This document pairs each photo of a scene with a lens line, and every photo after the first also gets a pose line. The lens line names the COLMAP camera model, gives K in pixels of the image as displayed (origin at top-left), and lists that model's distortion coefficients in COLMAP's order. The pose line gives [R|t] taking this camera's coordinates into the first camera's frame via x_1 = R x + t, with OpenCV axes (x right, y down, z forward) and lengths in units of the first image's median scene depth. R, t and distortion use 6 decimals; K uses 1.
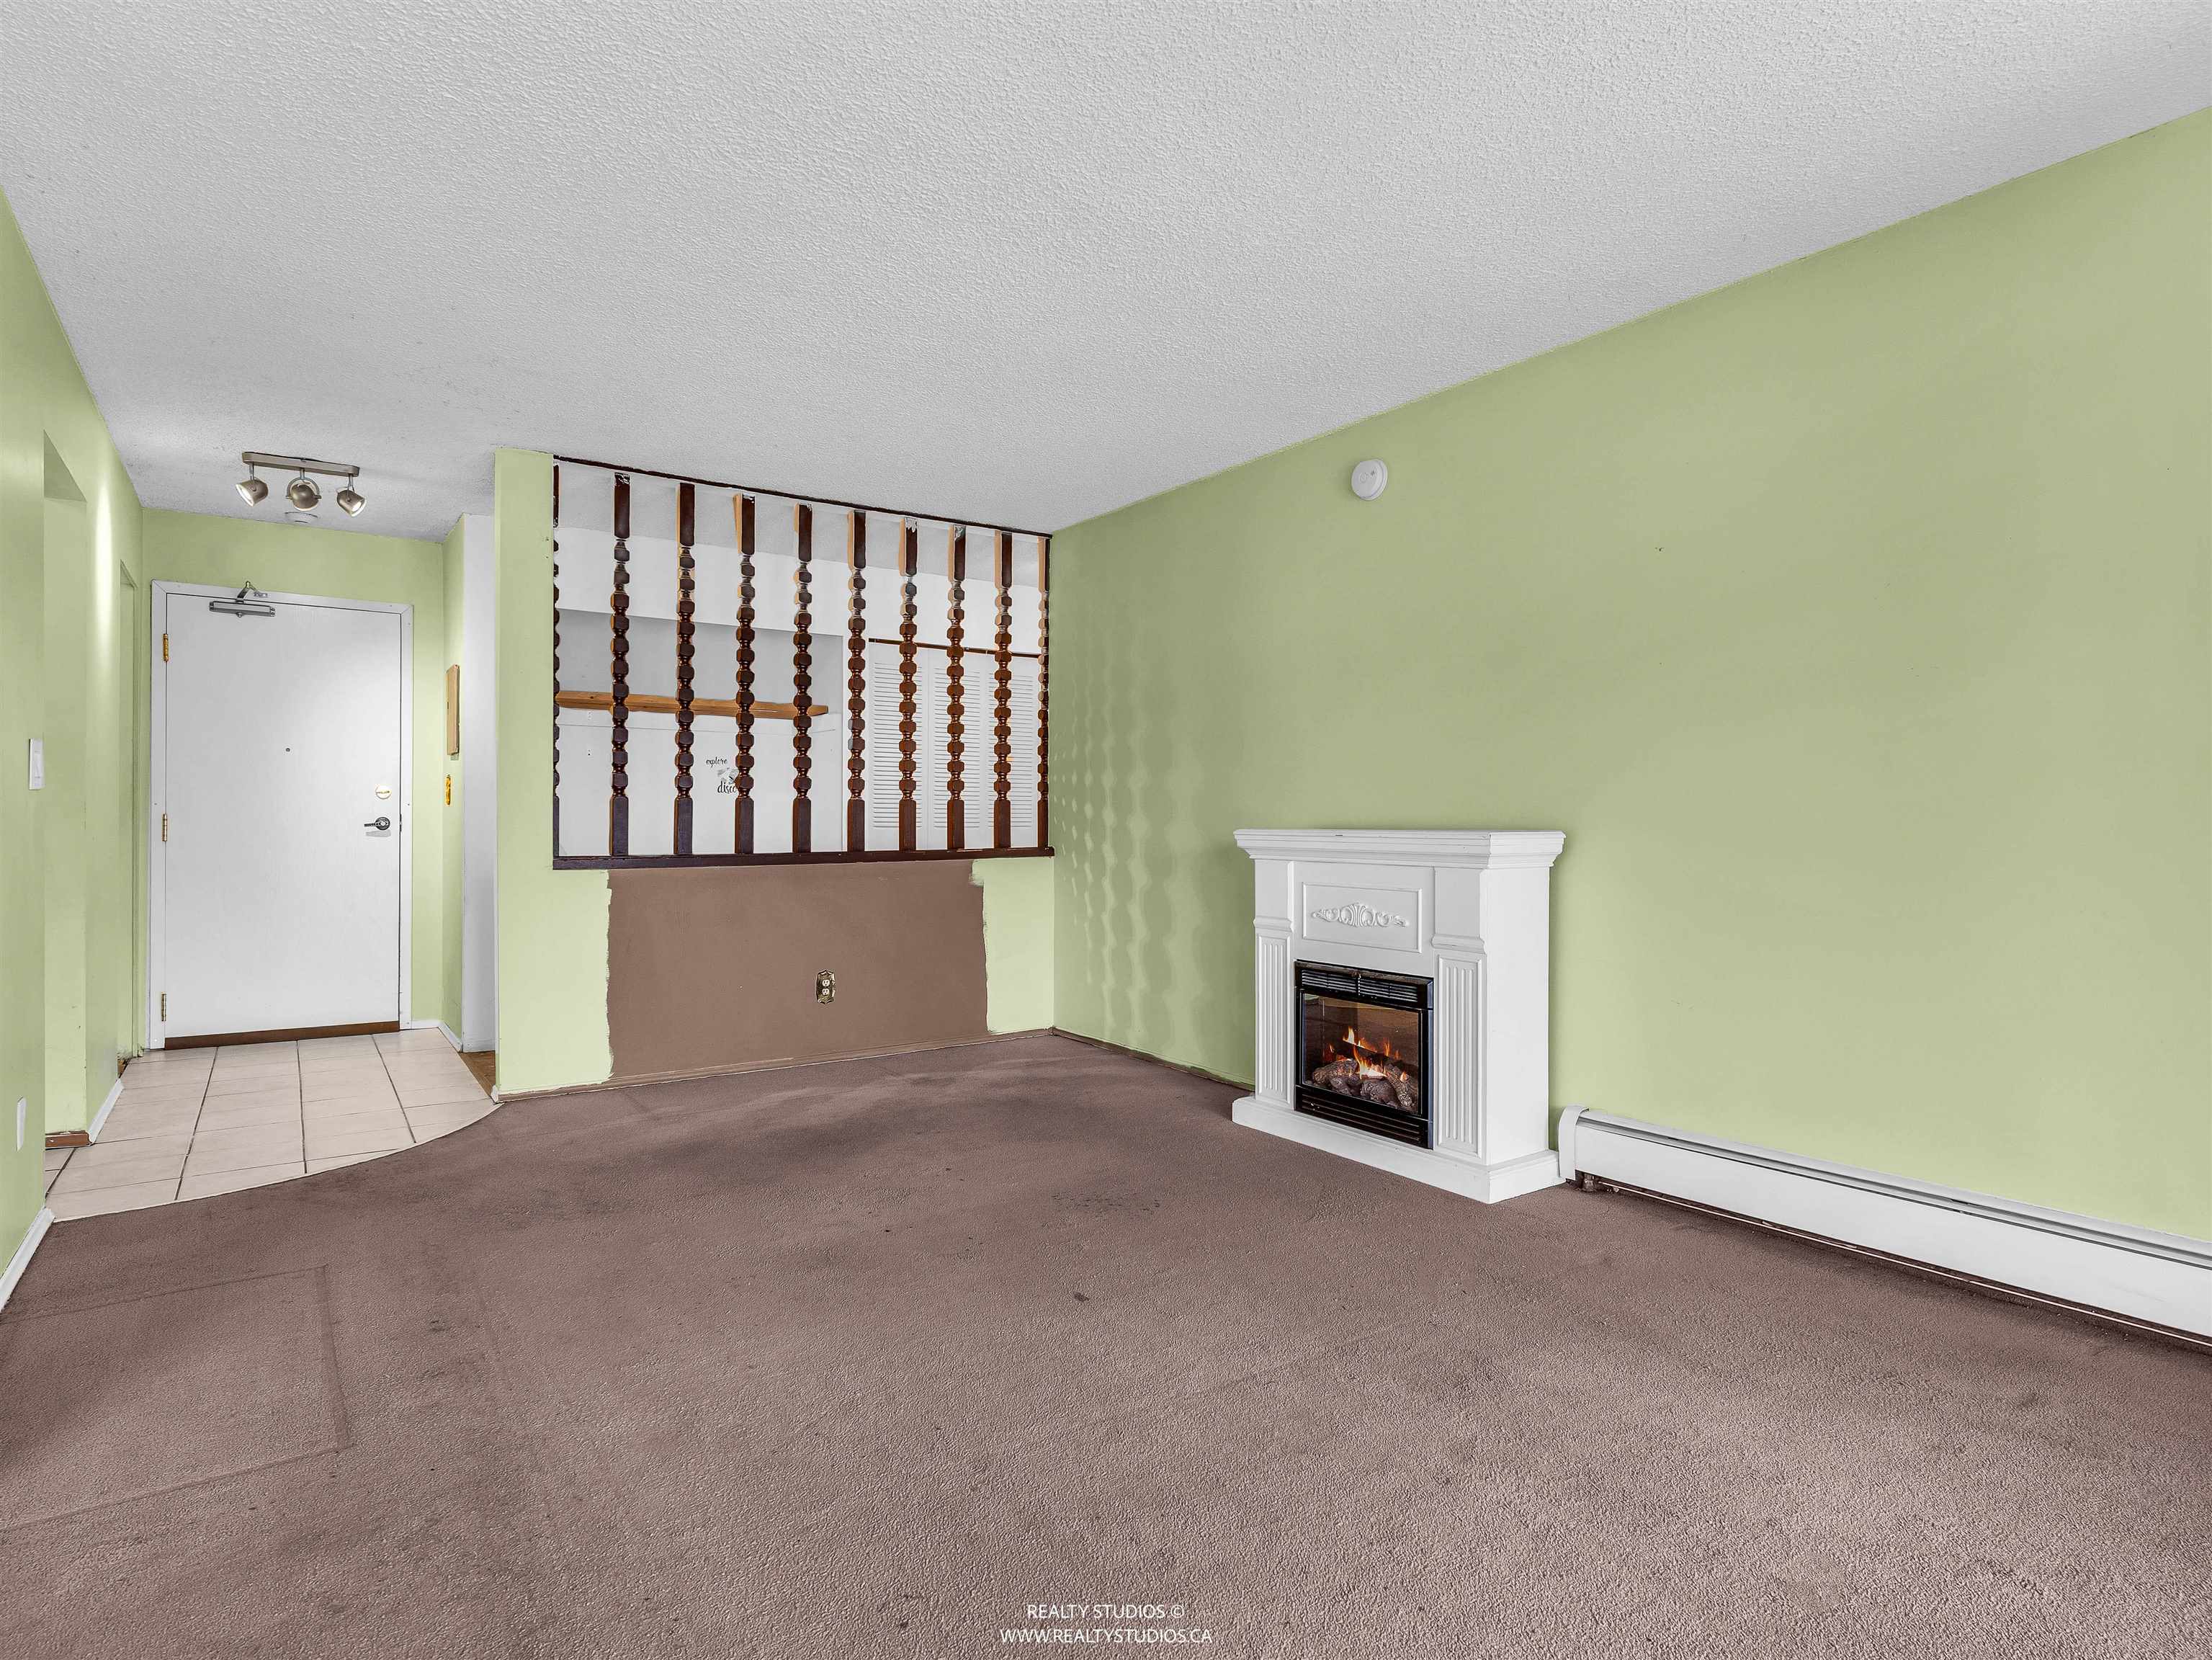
lens RADIAL K [[1196.6, 0, 1106.0], [0, 1196.6, 830.0], [0, 0, 1]] dist [0.002804, -0.000134]
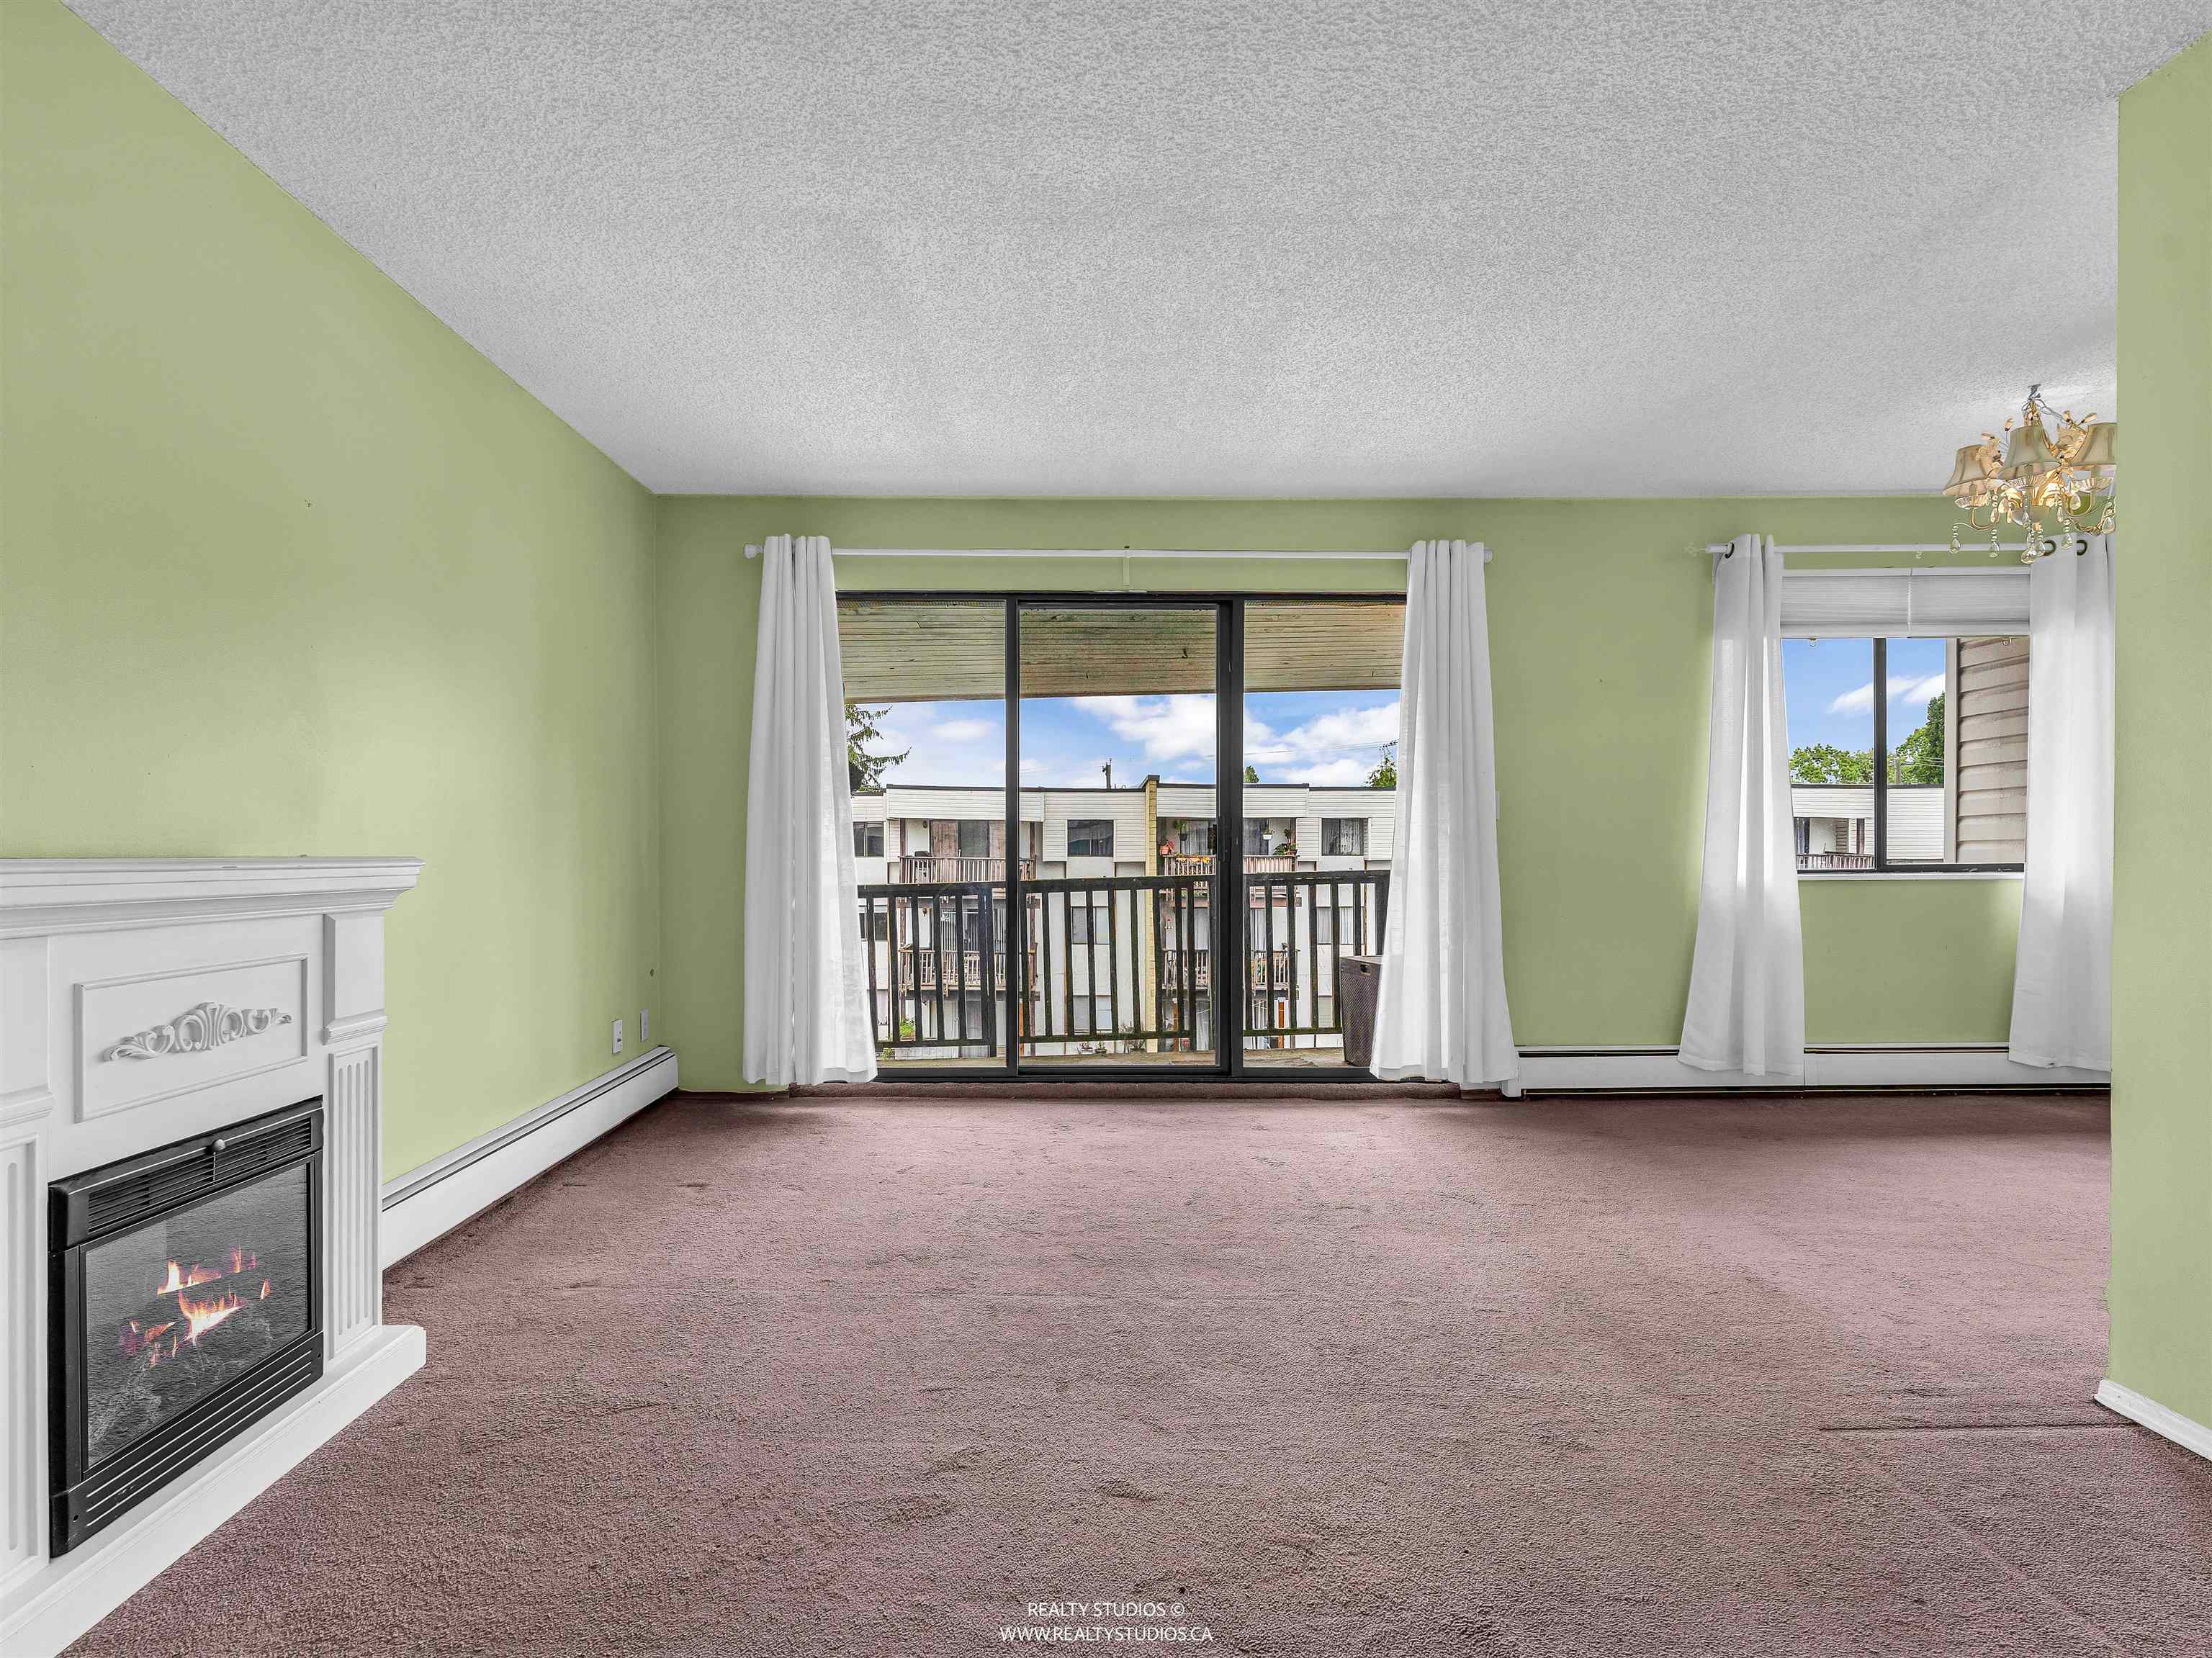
lens RADIAL K [[1201.5, 0, 1092.6], [0, 1201.5, 863.2], [0, 0, 1]] dist [0.000722, -0.000064]
pose [[-0.837445, -0.002851, 0.546514, -0.360016], [0.007354, 0.999837, 0.016484, -0.003039], [-0.546472, 0.017824, -0.837288, 1.157823]]
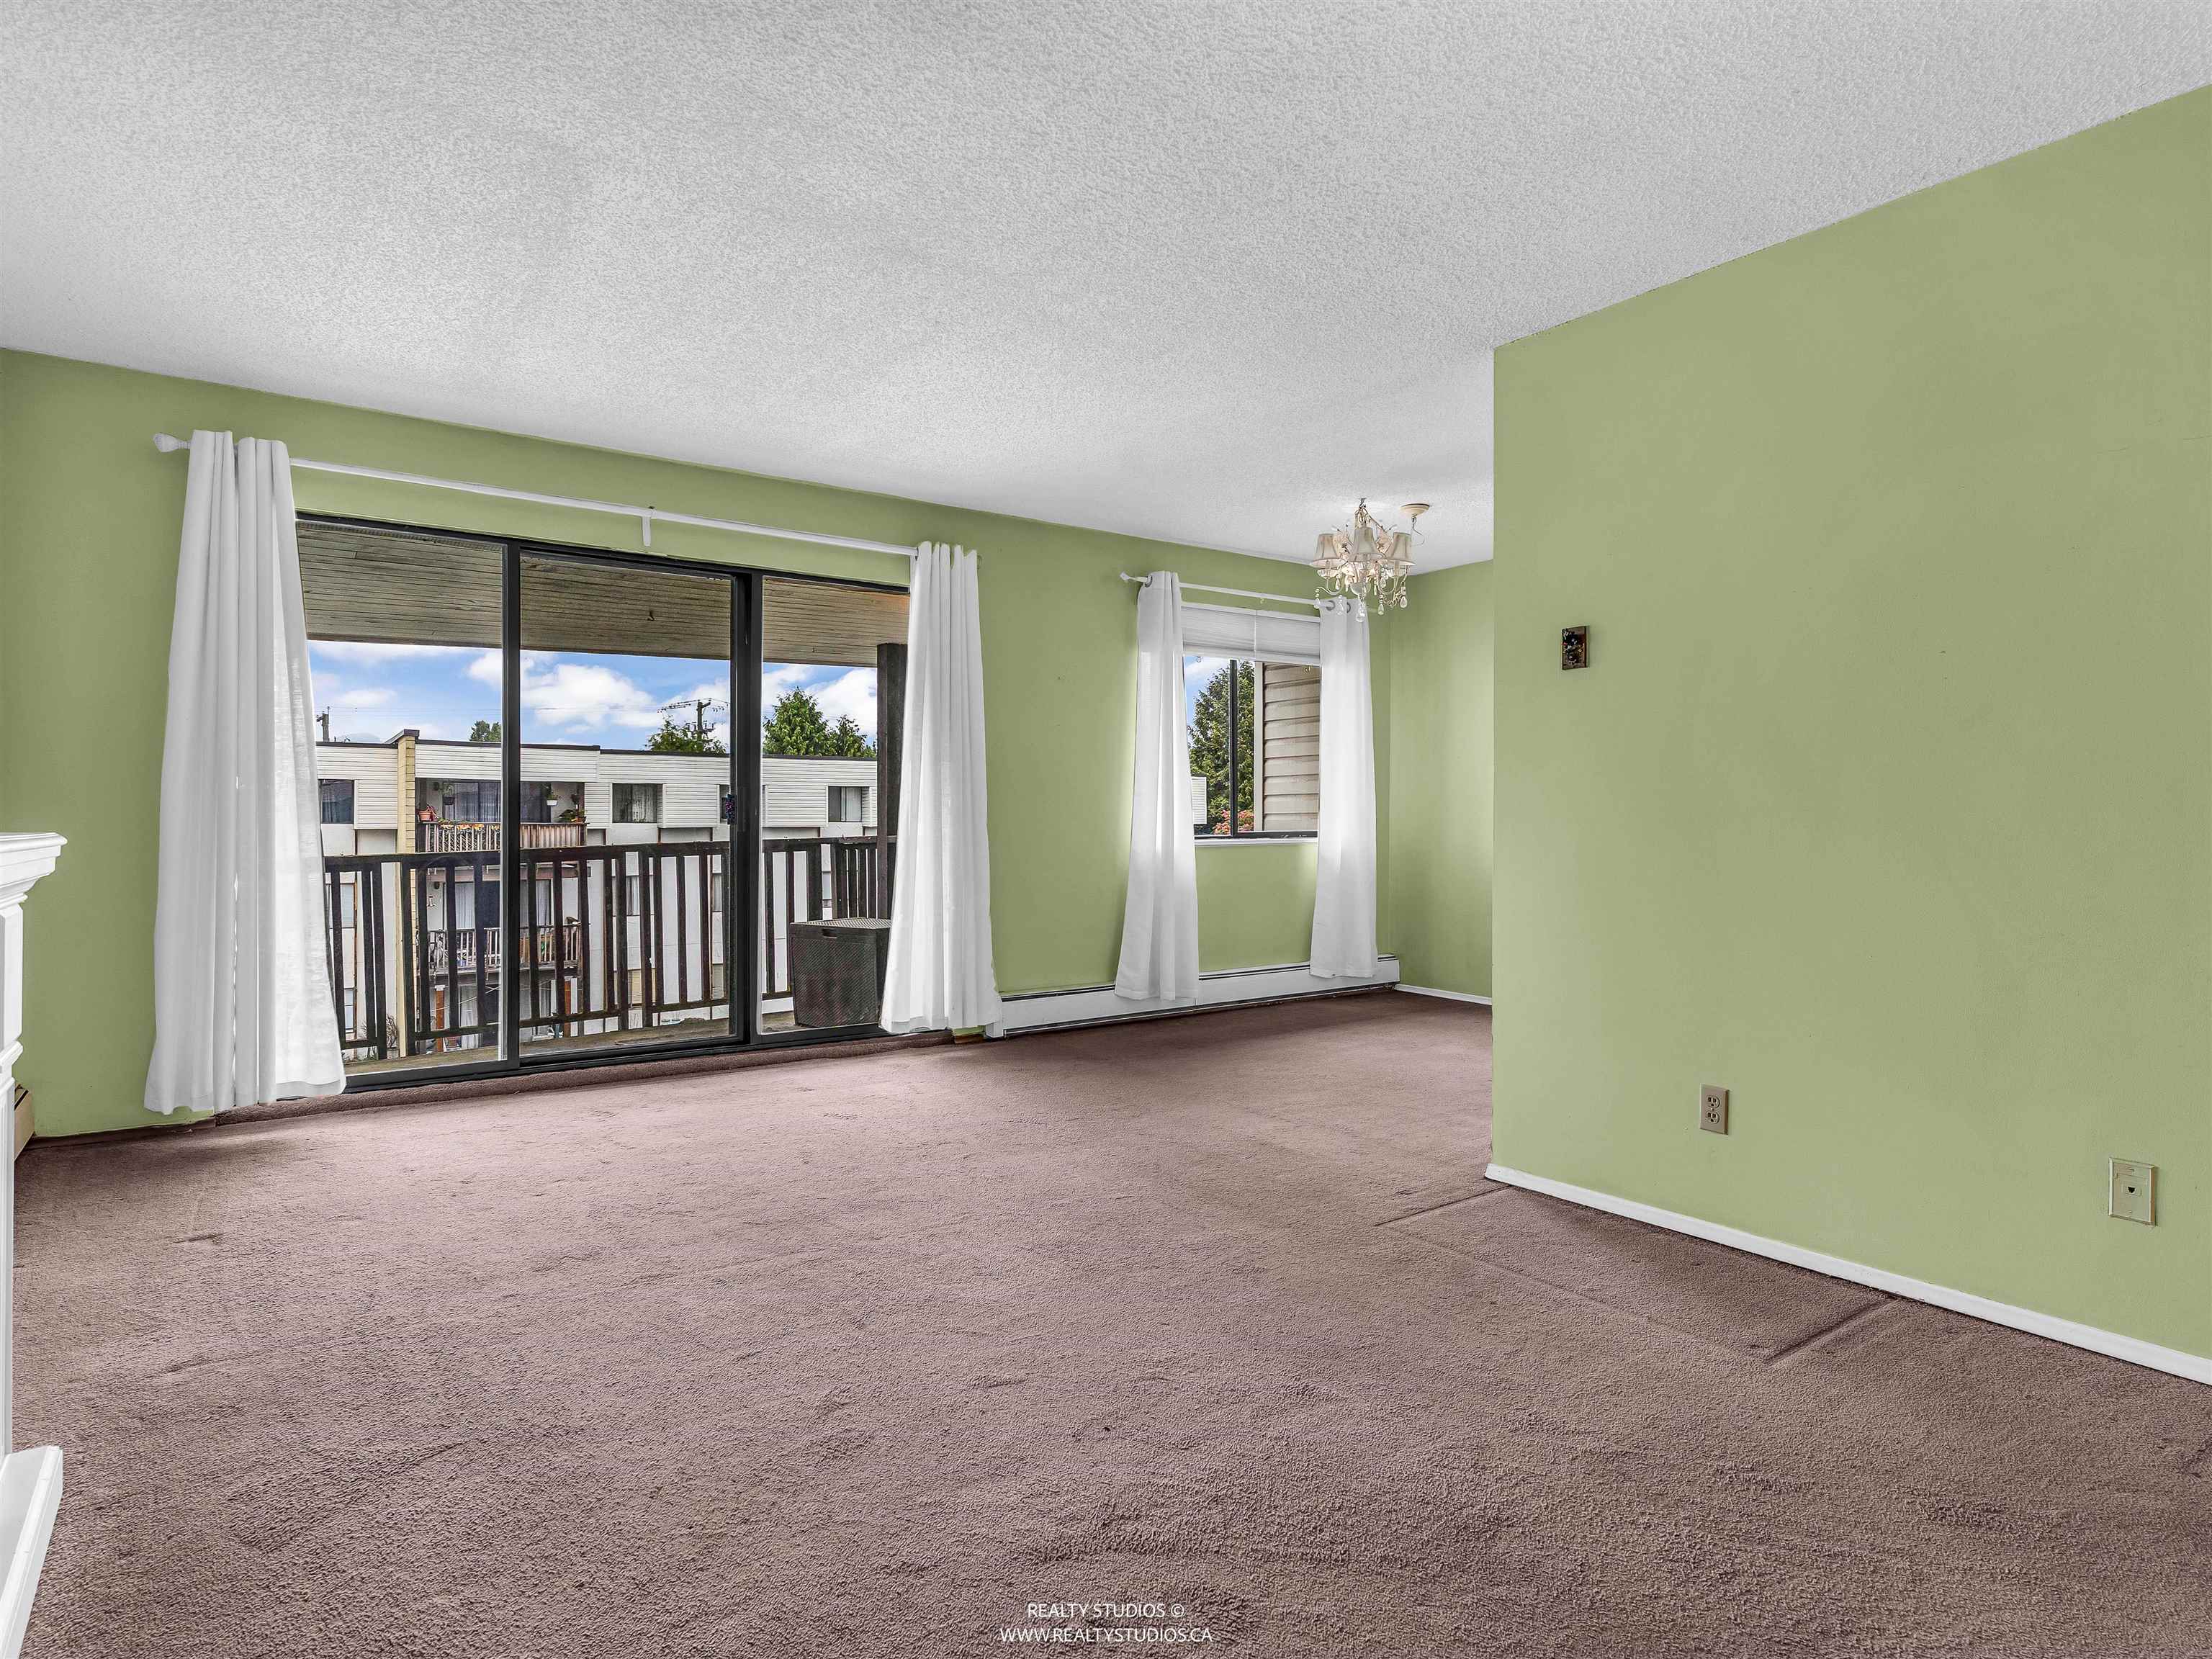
lens RADIAL K [[1213.1, 0, 1101.6], [0, 1213.1, 816.5], [0, 0, 1]] dist [-0.002477, -0.000153]
pose [[-0.999705, -0.000762, -0.024263, -0.134637], [-0.000943, 0.999972, 0.007438, -0.008894], [0.024257, 0.007458, -0.999678, 1.317300]]
